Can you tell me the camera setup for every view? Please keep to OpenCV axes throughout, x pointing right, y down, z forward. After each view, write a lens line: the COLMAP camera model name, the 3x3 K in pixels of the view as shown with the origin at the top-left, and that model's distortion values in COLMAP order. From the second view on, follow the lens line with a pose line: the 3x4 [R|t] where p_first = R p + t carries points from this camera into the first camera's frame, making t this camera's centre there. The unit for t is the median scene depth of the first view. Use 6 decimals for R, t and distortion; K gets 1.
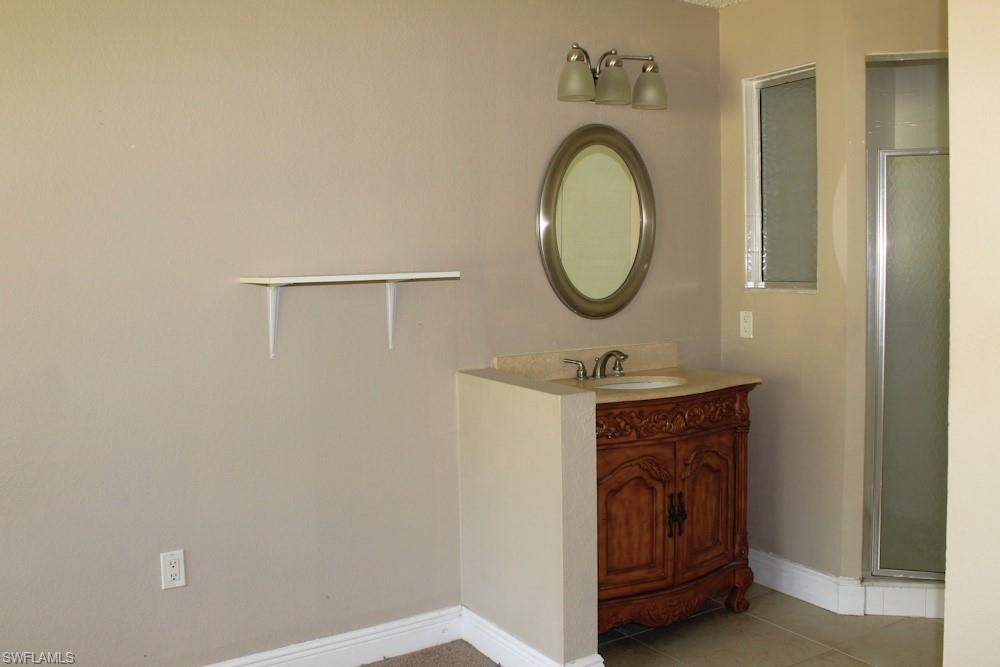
lens RADIAL K [[877.0, 0, 495.2], [0, 877.0, 329.6], [0, 0, 1]] dist [-0.090031, 0.007045]
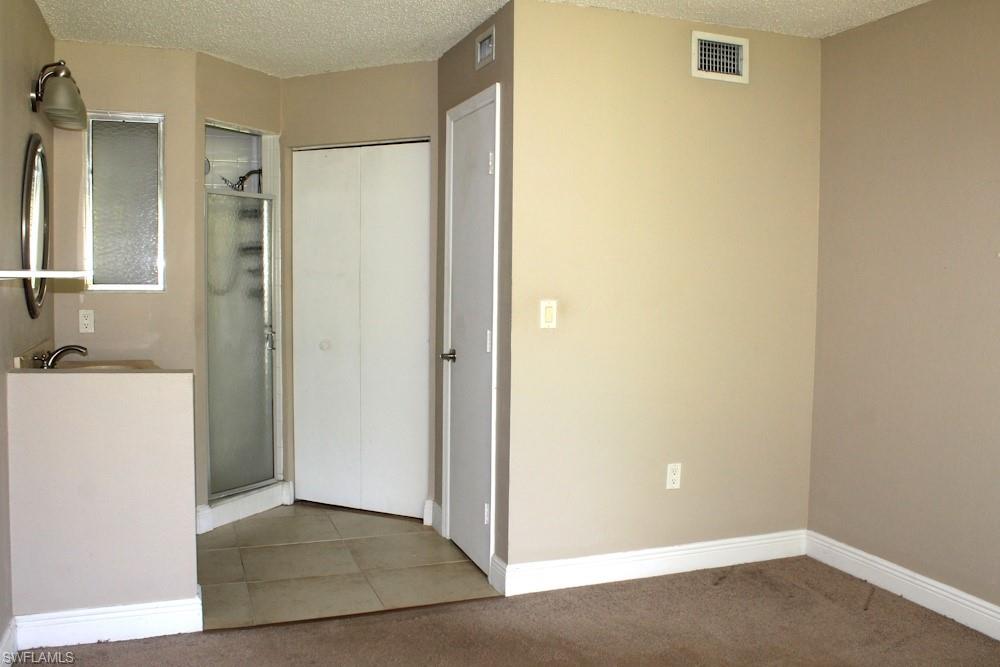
lens RADIAL K [[862.9, 0, 500.5], [0, 862.9, 335.4], [0, 0, 1]] dist [-0.112865, 0.055404]
pose [[0.180717, -0.041612, 0.982654, -0.802186], [0.049464, 0.998225, 0.033174, 0.003391], [-0.982290, 0.042610, 0.182455, 0.281766]]
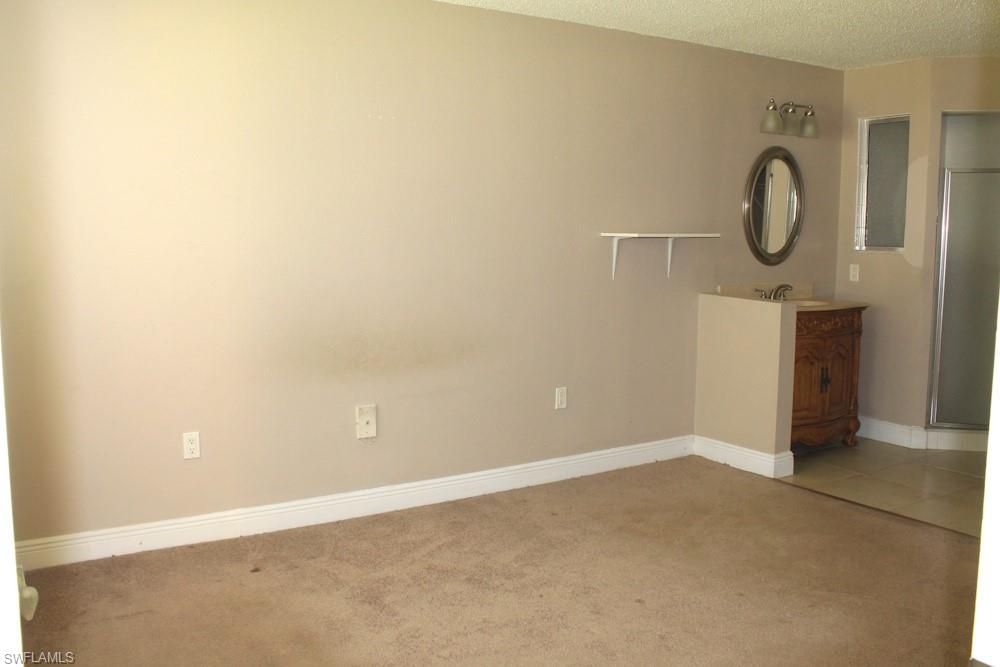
lens RADIAL K [[862.9, 0, 502.8], [0, 862.9, 335.9], [0, 0, 1]] dist [-0.112865, 0.055404]
pose [[0.999717, 0.020160, 0.012626, -0.414617], [-0.020701, 0.998806, 0.044258, 0.060683], [-0.011719, -0.044507, 0.998940, -0.609013]]
